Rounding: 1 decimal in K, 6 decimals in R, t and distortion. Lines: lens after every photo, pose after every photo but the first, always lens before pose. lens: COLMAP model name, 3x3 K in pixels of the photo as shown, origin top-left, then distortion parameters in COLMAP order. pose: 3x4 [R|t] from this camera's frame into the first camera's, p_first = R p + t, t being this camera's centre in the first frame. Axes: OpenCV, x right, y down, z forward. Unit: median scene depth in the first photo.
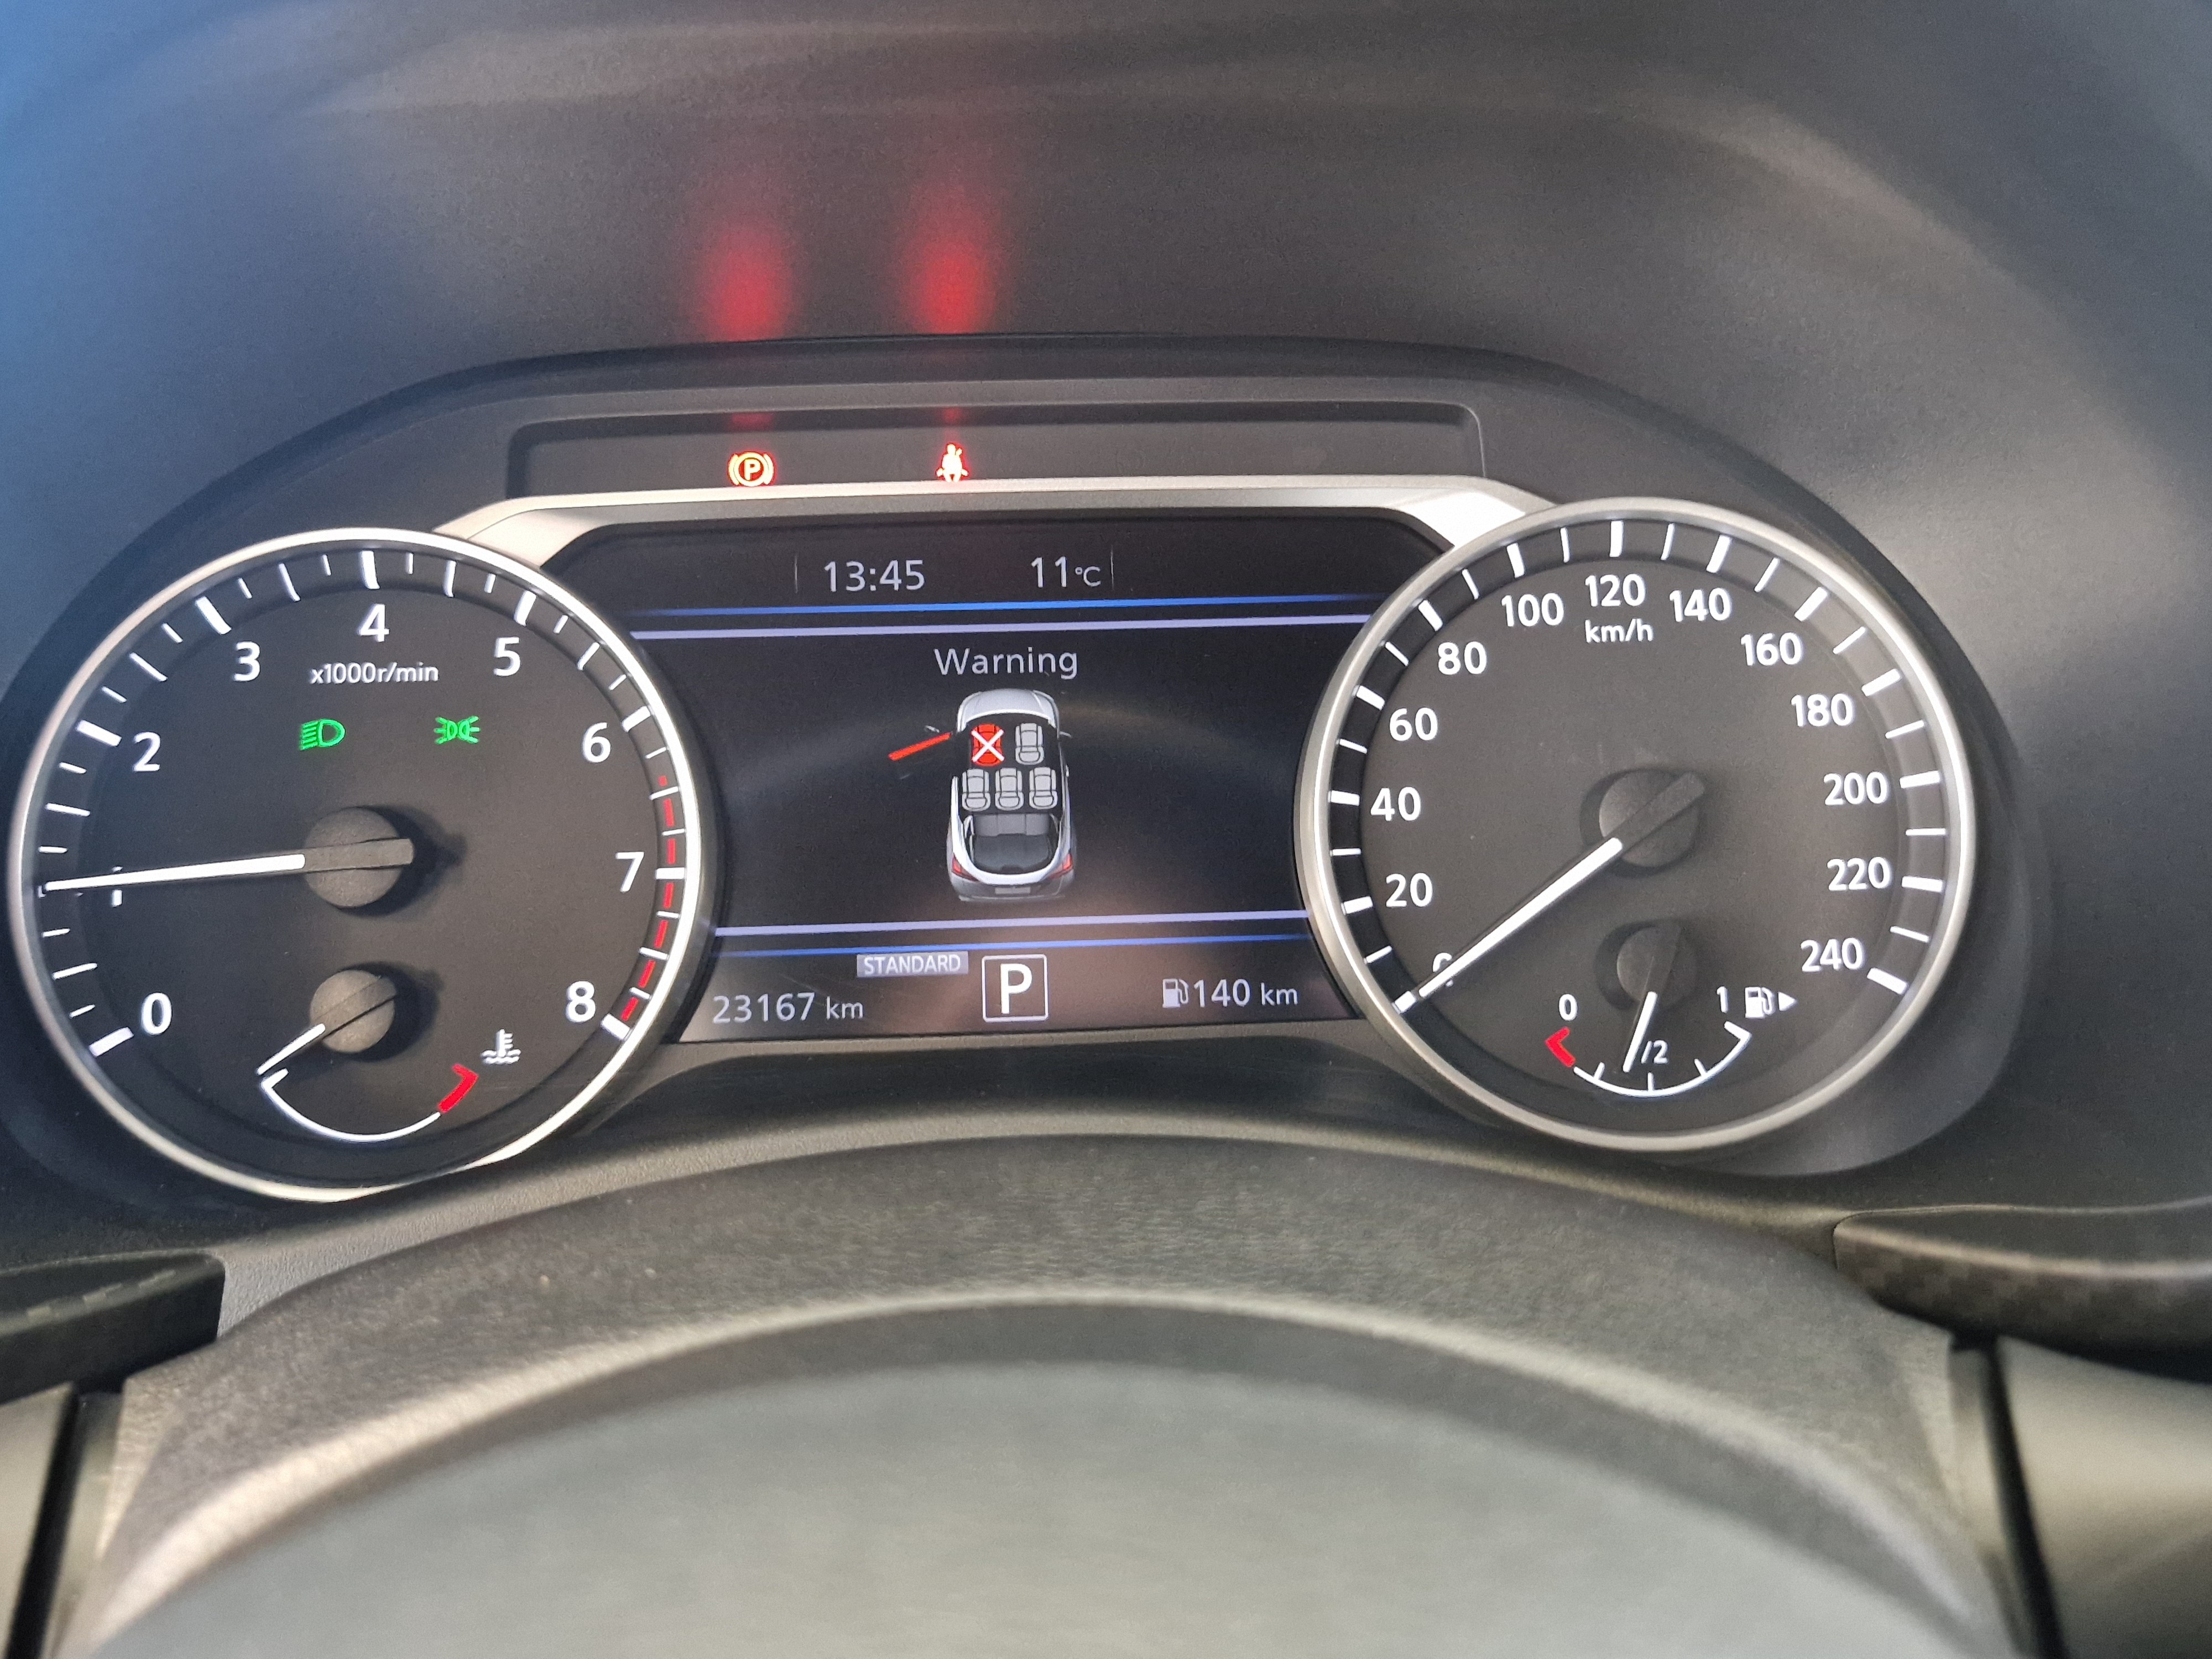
lens RADIAL K [[1958.7, 0, 1102.3], [0, 1958.7, 833.9], [0, 0, 1]] dist [0.039465, -0.021615]
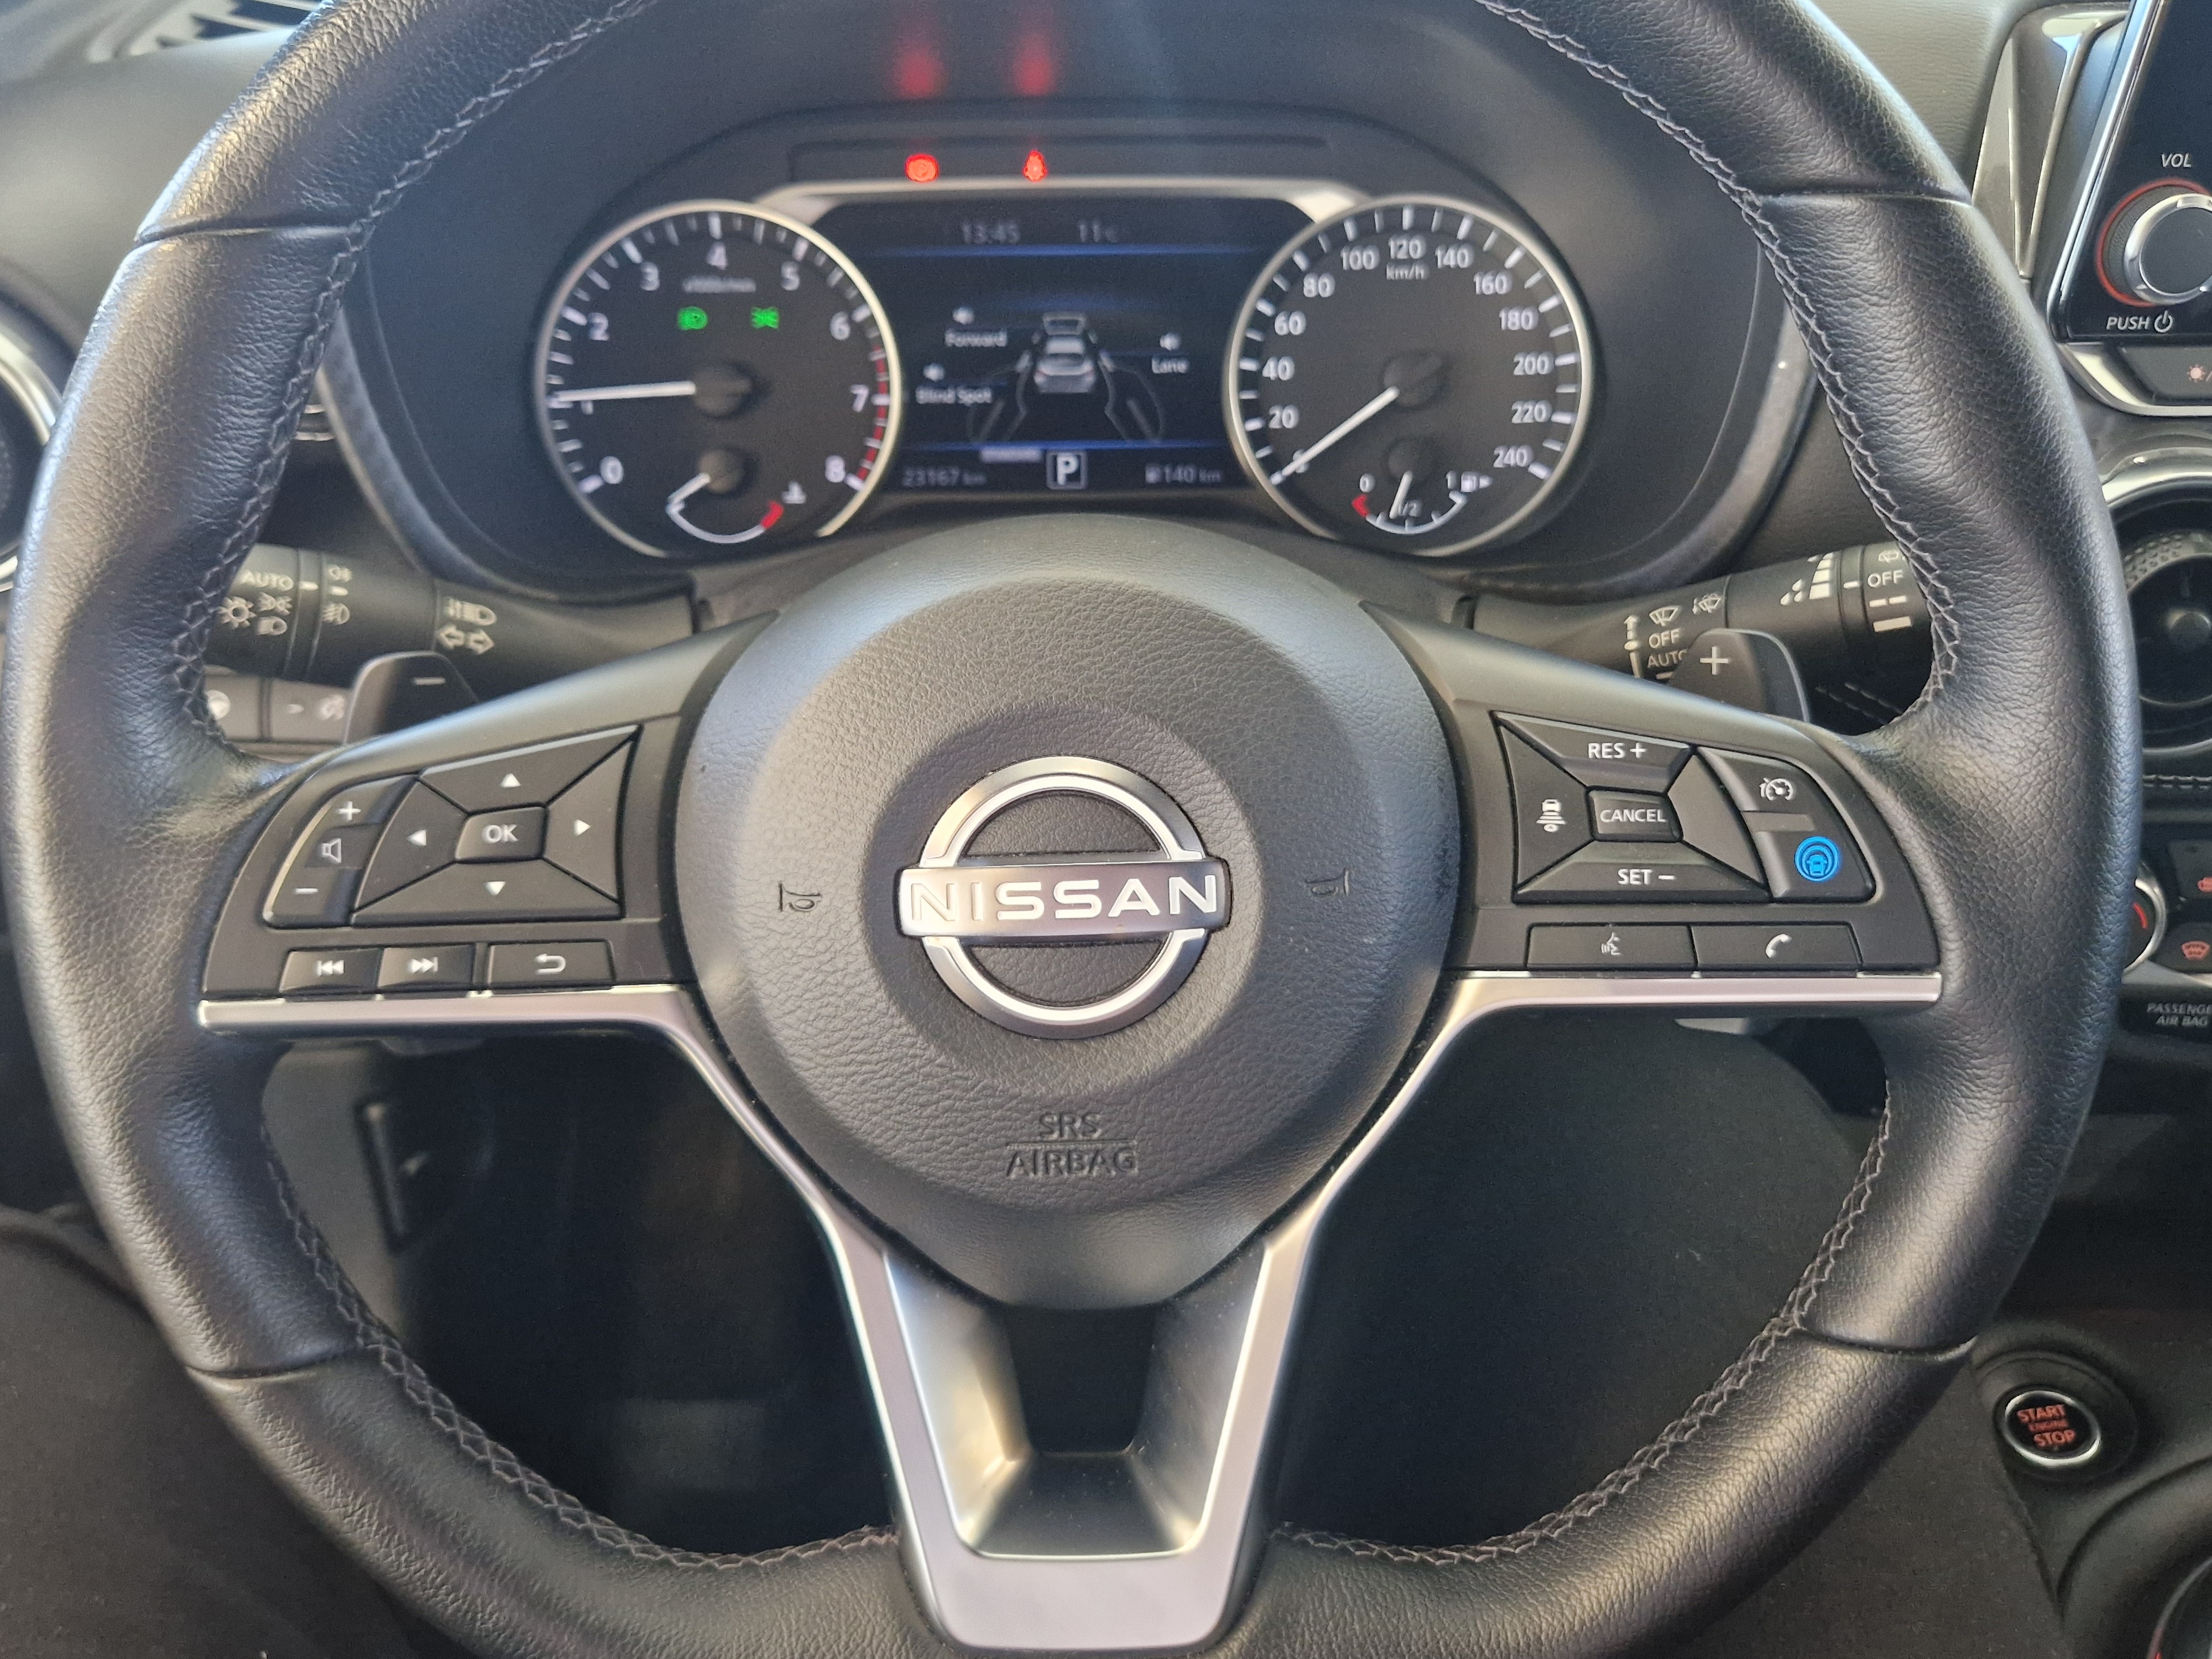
lens RADIAL K [[1958.7, 0, 1114.9], [0, 1958.7, 822.7], [0, 0, 1]] dist [0.039465, -0.021615]
pose [[0.999771, 0.018935, -0.009953, 0.025458], [-0.016659, 0.981048, 0.193047, 0.048679], [0.013420, -0.192837, 0.981139, -0.874480]]
